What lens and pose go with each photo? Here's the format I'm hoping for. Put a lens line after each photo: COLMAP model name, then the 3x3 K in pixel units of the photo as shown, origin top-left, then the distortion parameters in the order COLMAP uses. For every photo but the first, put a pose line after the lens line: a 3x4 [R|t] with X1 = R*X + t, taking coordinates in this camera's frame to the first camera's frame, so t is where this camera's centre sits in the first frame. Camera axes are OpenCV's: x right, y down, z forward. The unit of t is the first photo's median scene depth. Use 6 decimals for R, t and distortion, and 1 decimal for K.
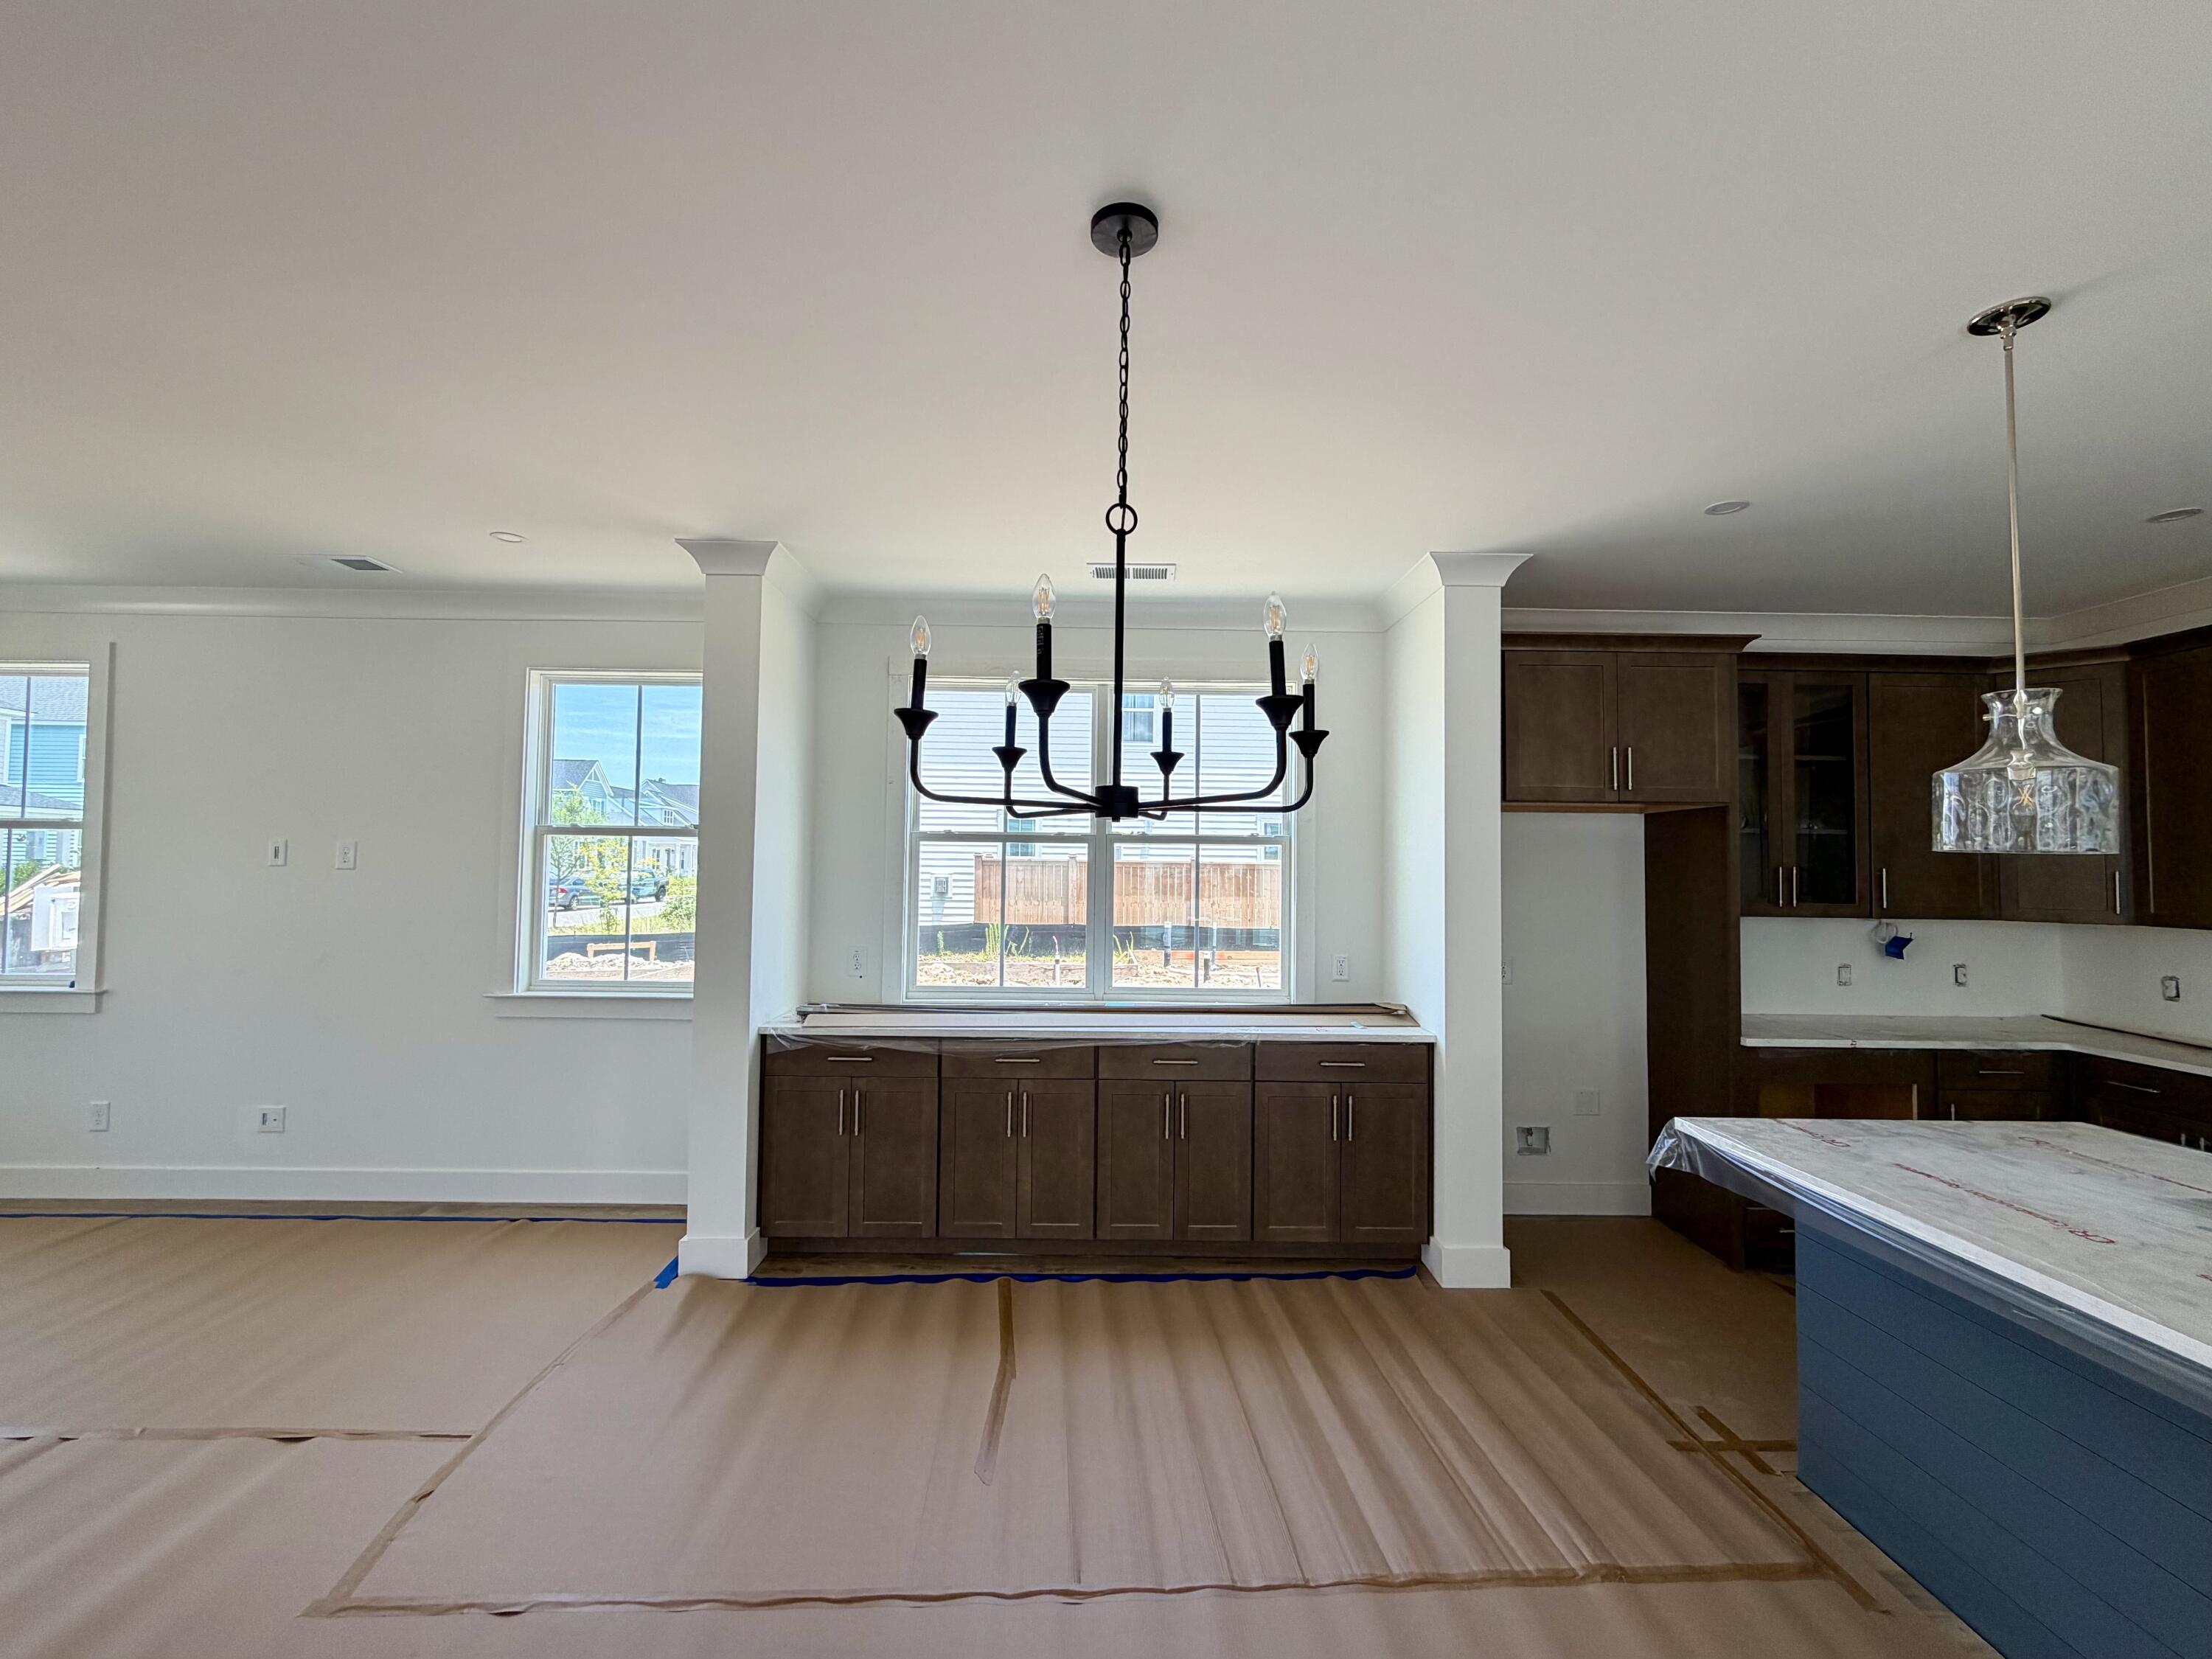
lens RADIAL K [[942.7, 0, 1092.9], [0, 942.7, 832.3], [0, 0, 1]] dist [-0.001328, 0.000045]
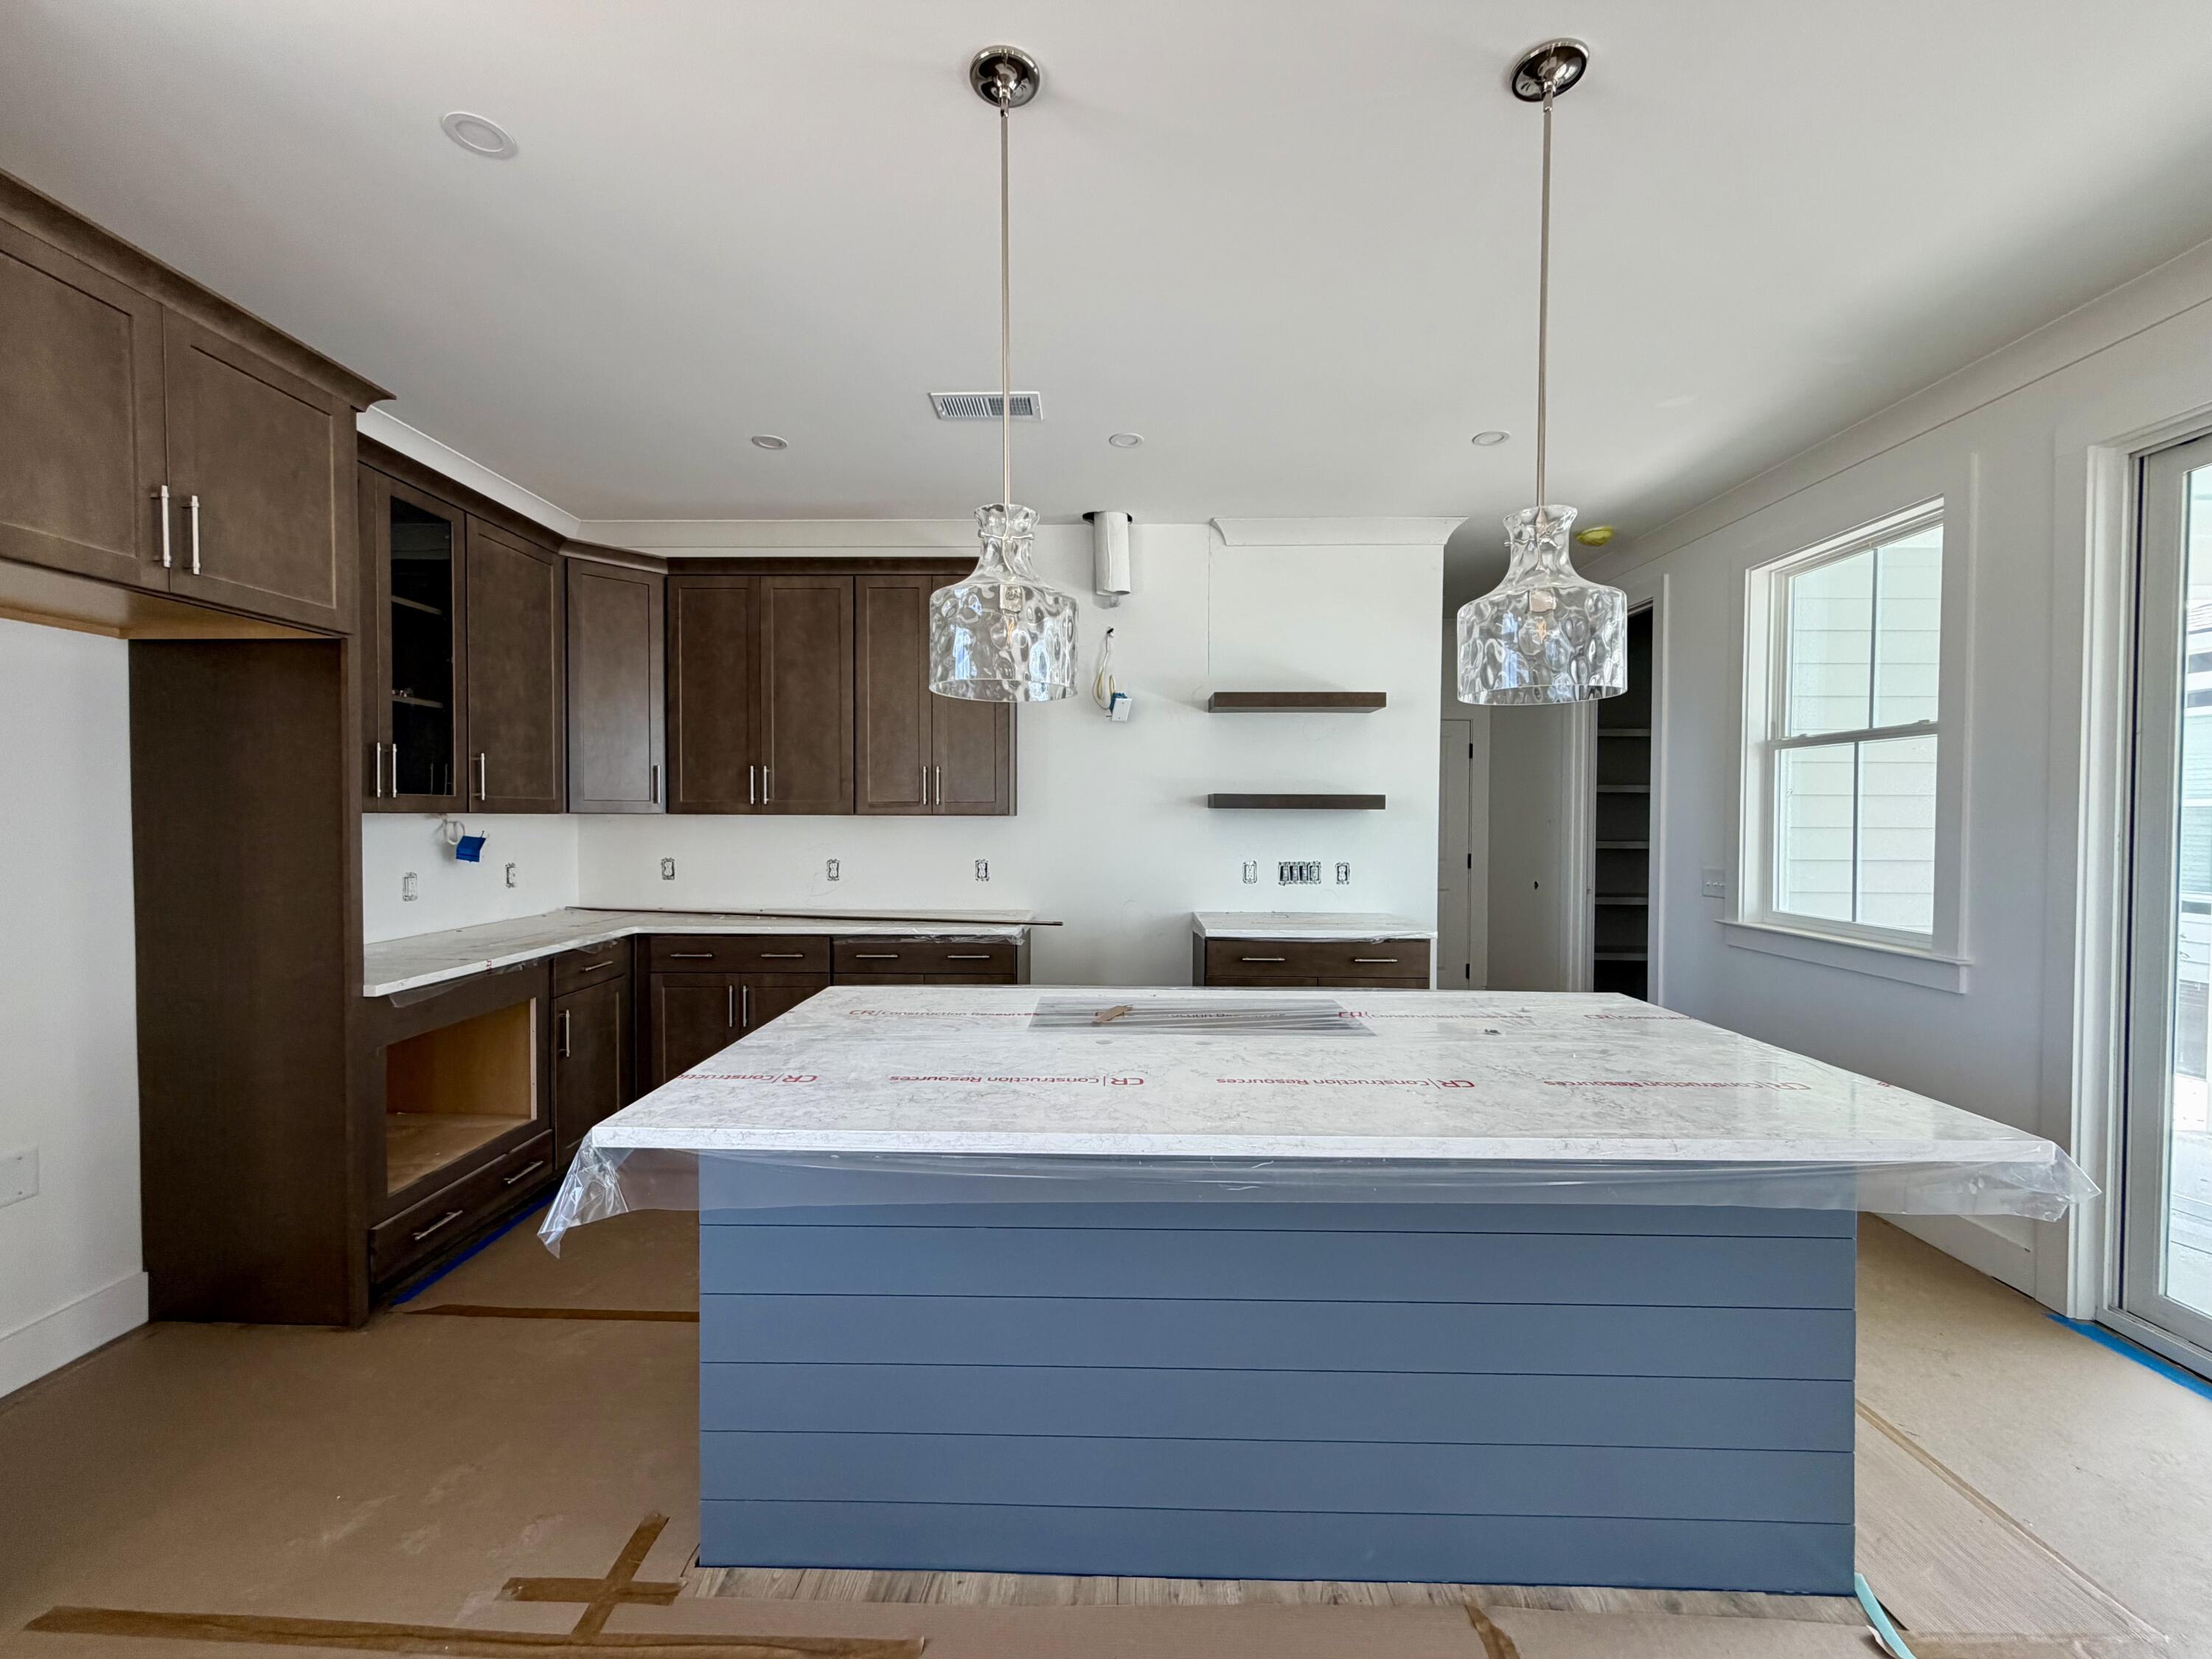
lens RADIAL K [[885.3, 0, 1106.4], [0, 885.3, 830.1], [0, 0, 1]] dist [-0.001672, 0.000564]
pose [[0.025402, -0.031039, 0.999195, 0.069705], [-0.040531, 0.998664, 0.032053, 0.063726], [-0.998855, -0.041312, 0.024110, 0.453346]]
